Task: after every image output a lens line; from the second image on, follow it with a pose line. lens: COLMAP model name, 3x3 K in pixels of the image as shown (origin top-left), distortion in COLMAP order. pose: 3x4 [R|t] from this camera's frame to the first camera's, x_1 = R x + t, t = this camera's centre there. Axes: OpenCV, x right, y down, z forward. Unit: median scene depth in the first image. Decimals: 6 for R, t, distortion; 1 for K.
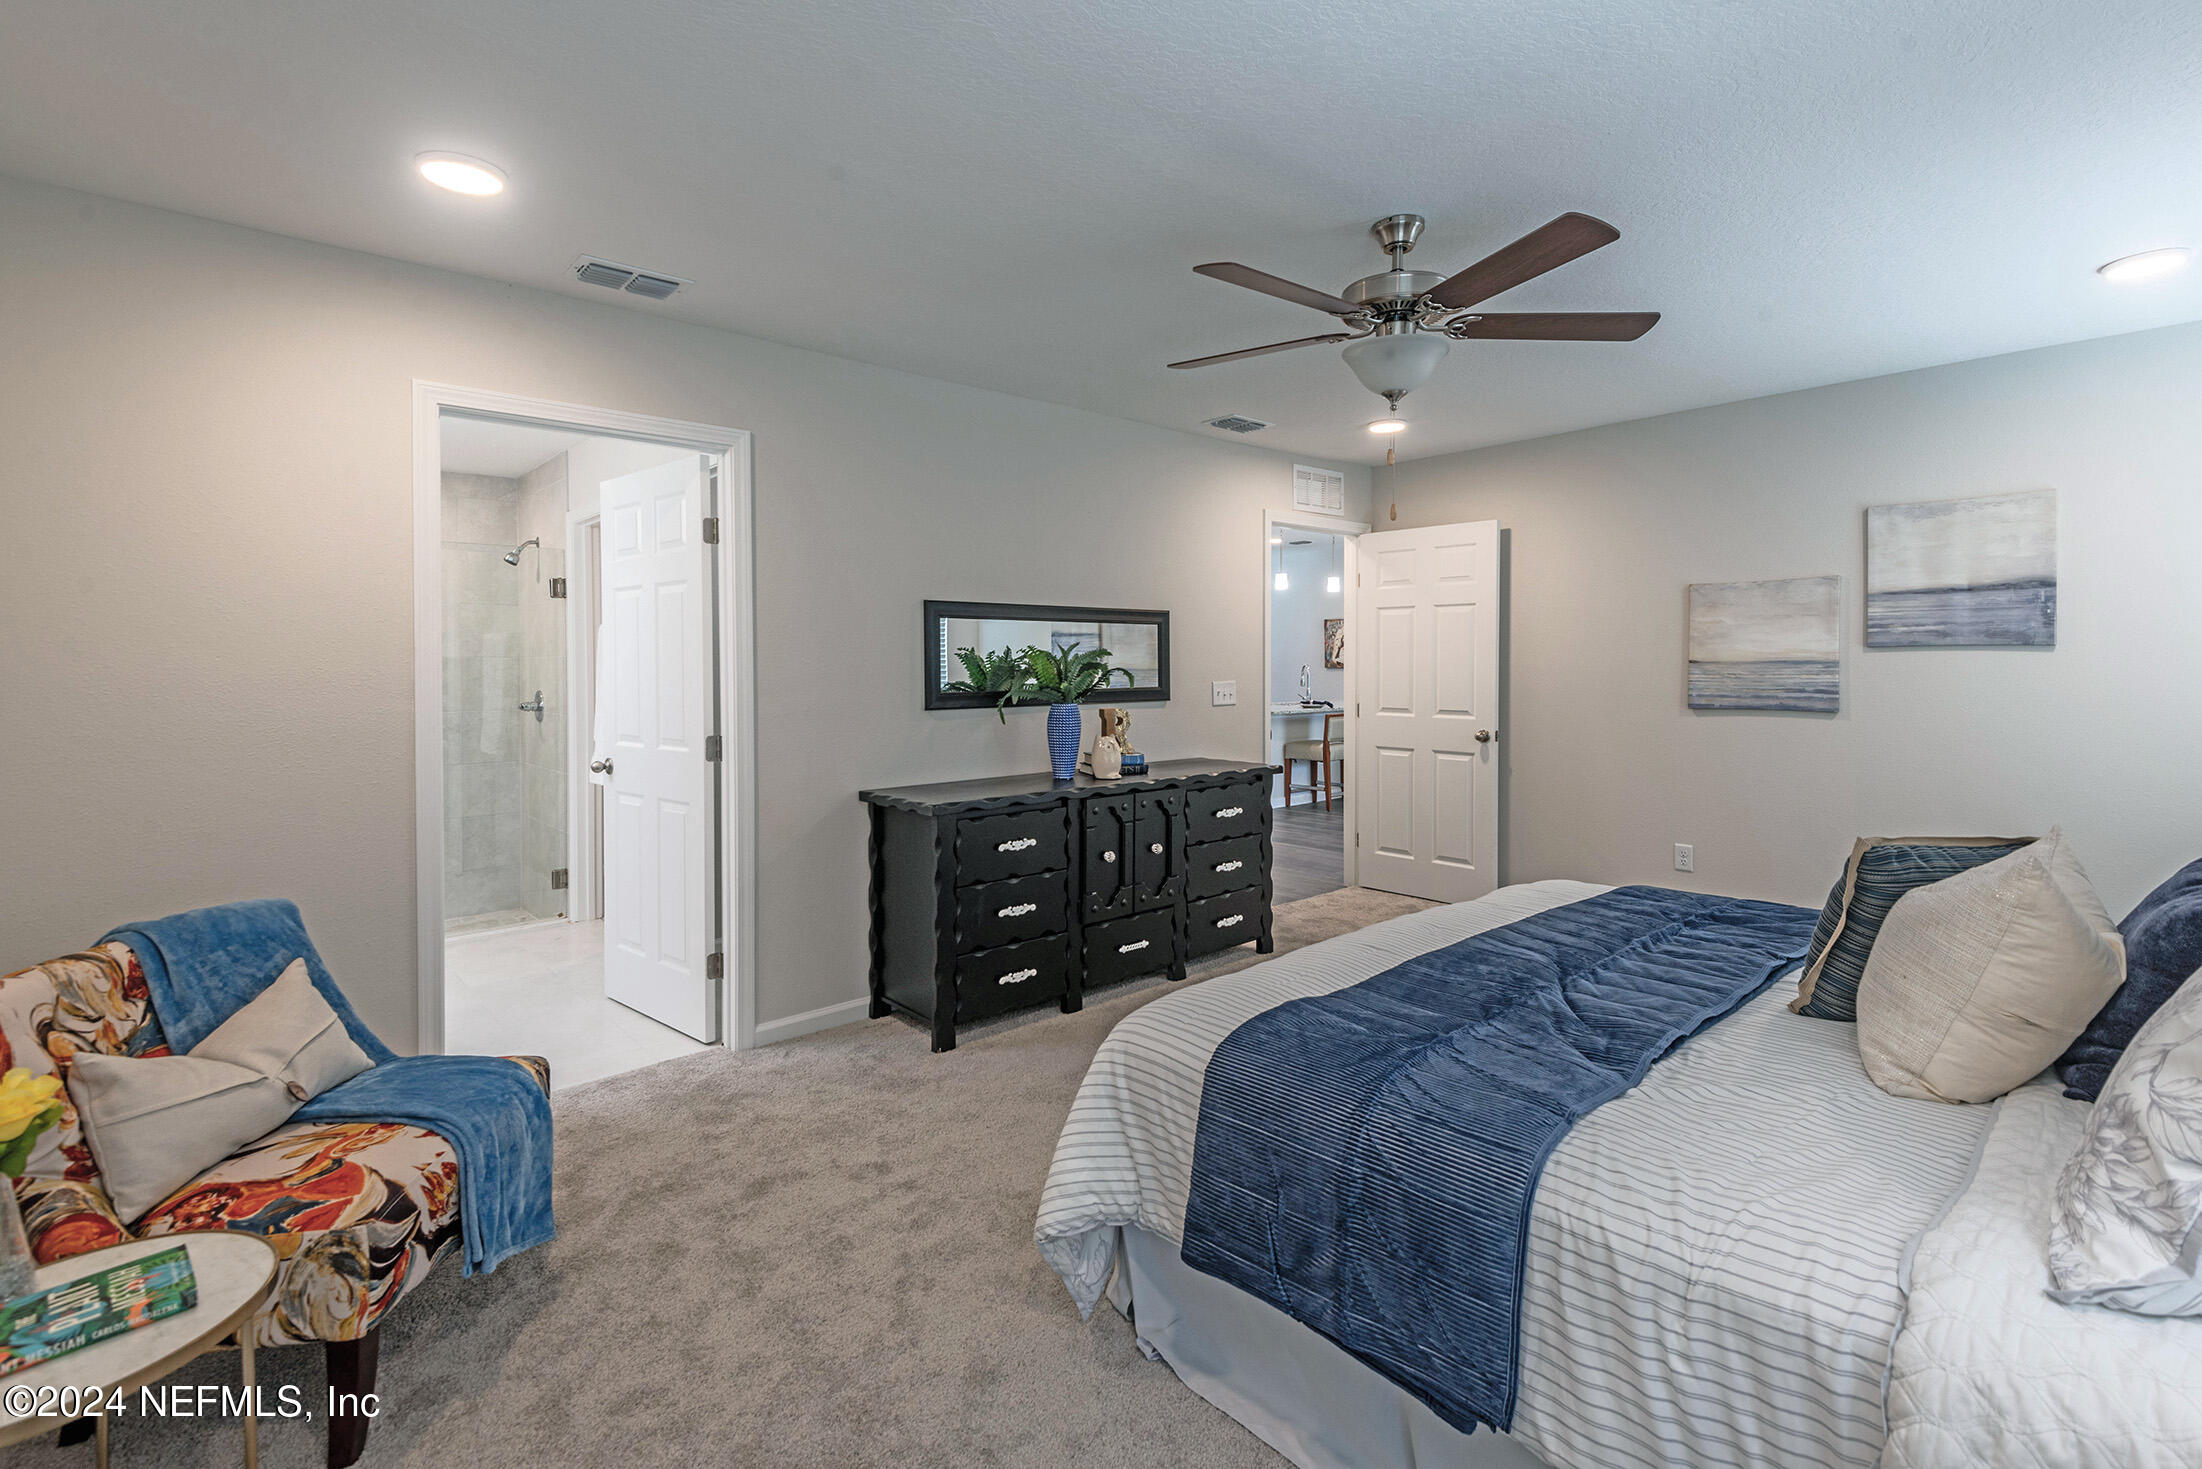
lens RADIAL K [[1010.6, 0, 1110.0], [0, 1010.6, 683.4], [0, 0, 1]] dist [0.033167, -0.019970]
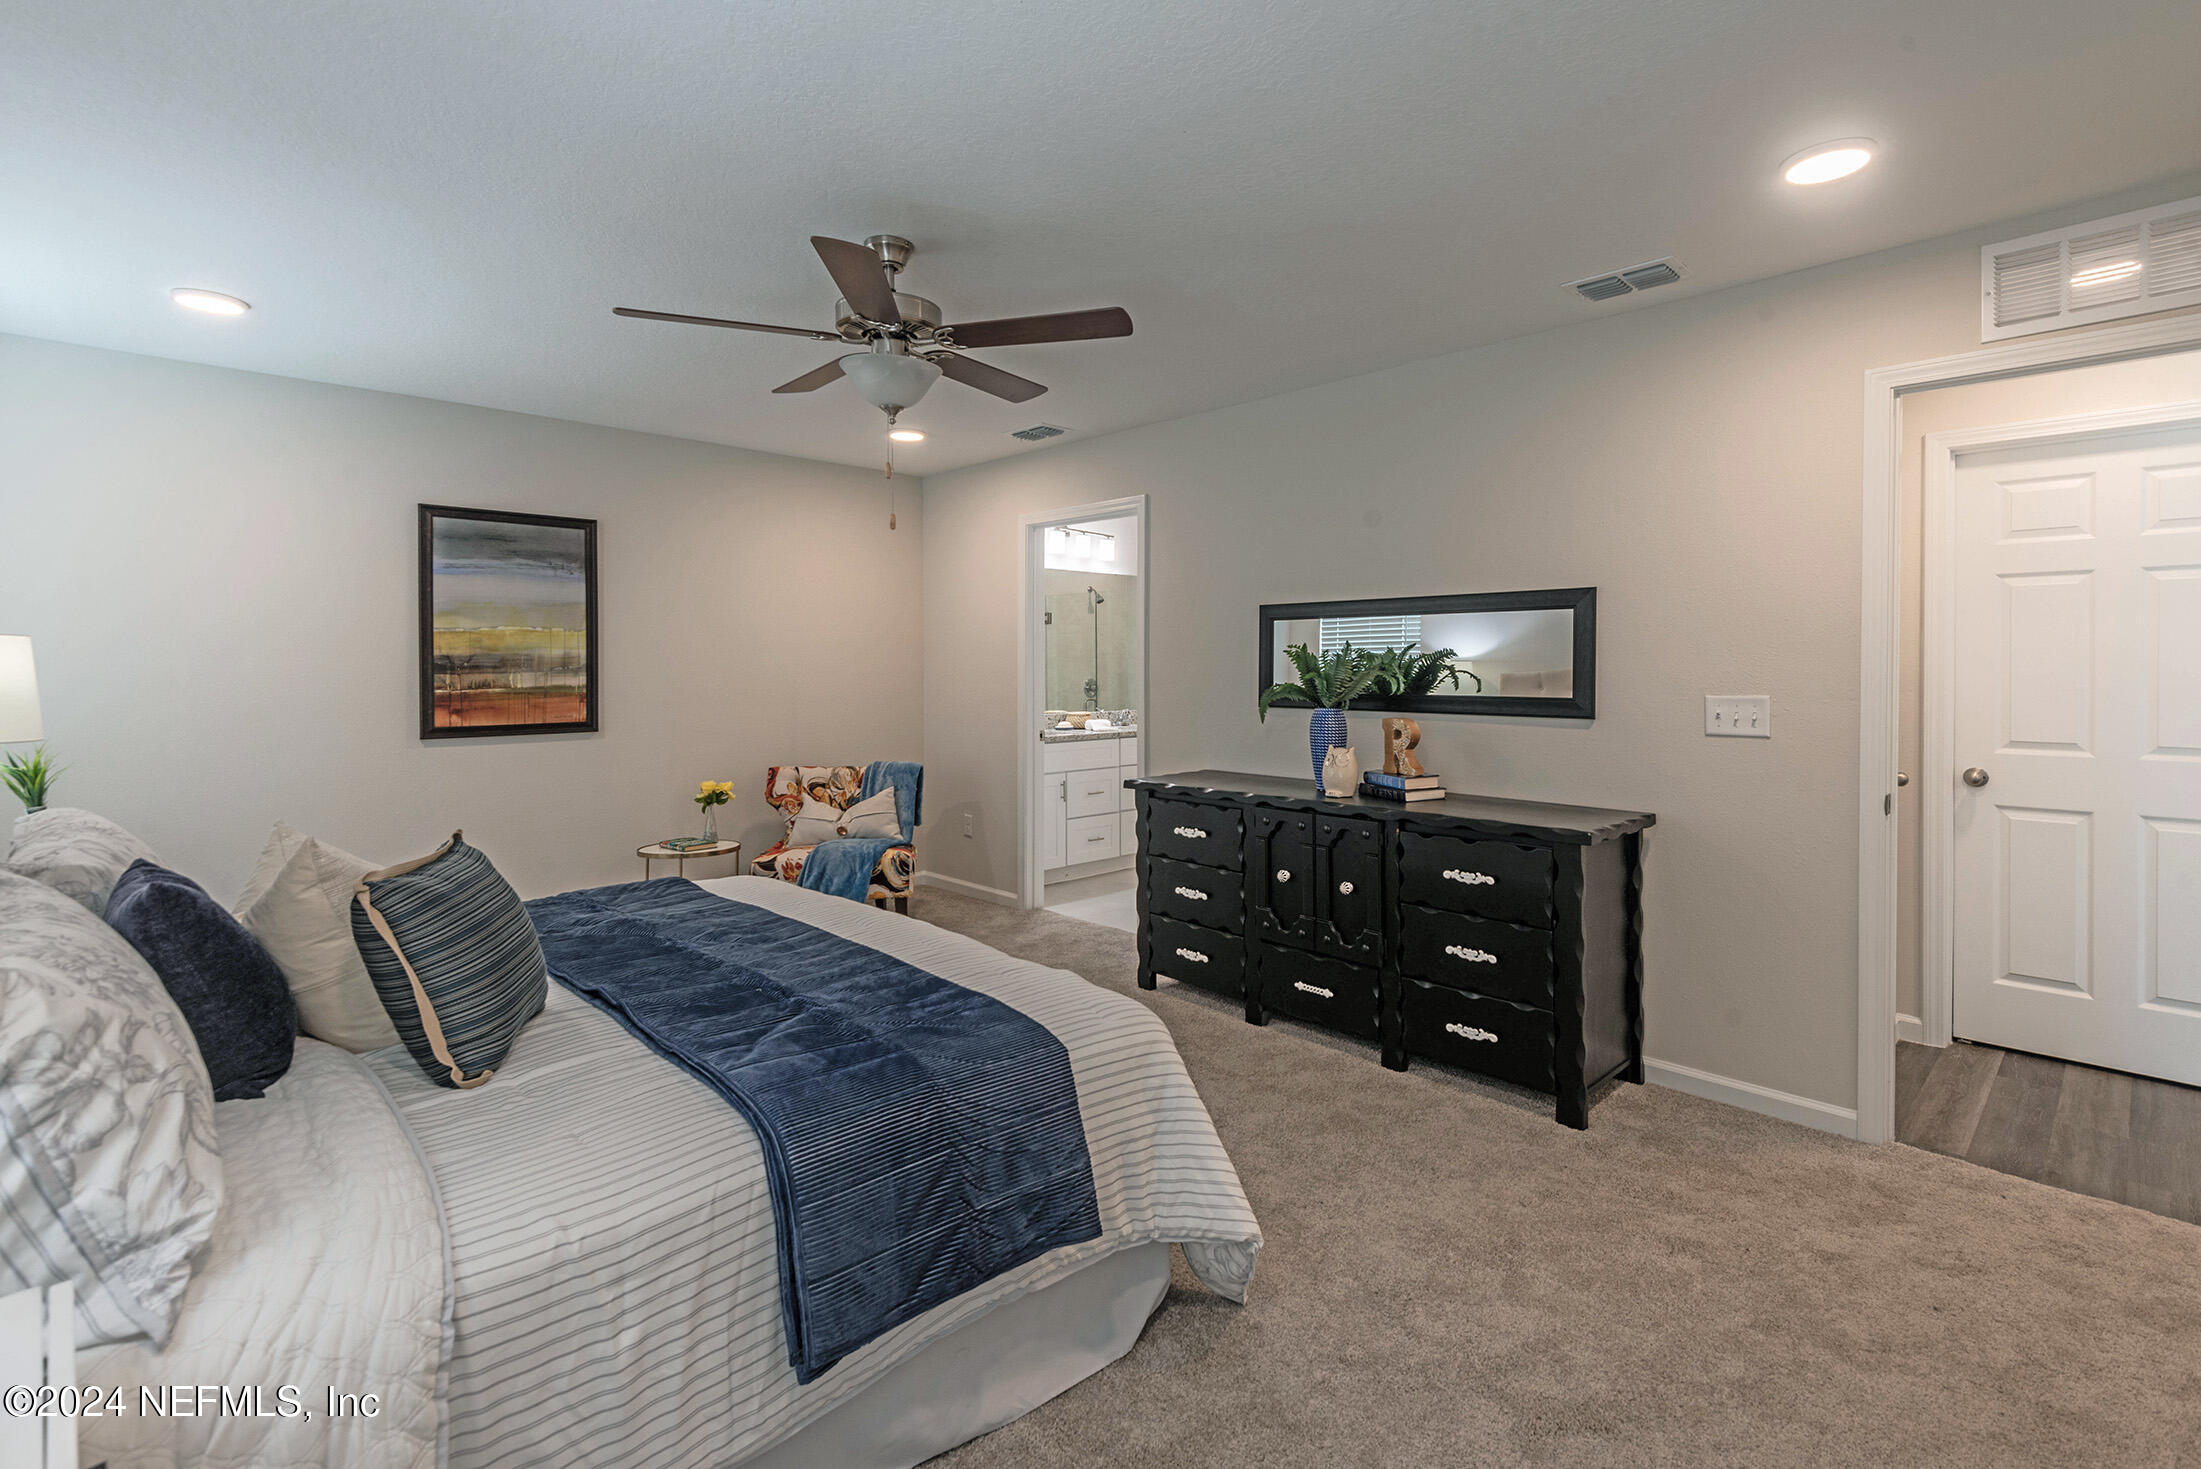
lens RADIAL K [[1010.1, 0, 1109.5], [0, 1010.1, 683.5], [0, 0, 1]] dist [0.033167, -0.019970]
pose [[0.040854, 0.023104, -0.998898, 0.847689], [-0.020017, 0.999551, 0.022301, -0.018451], [0.998965, 0.019084, 0.041299, 0.752985]]
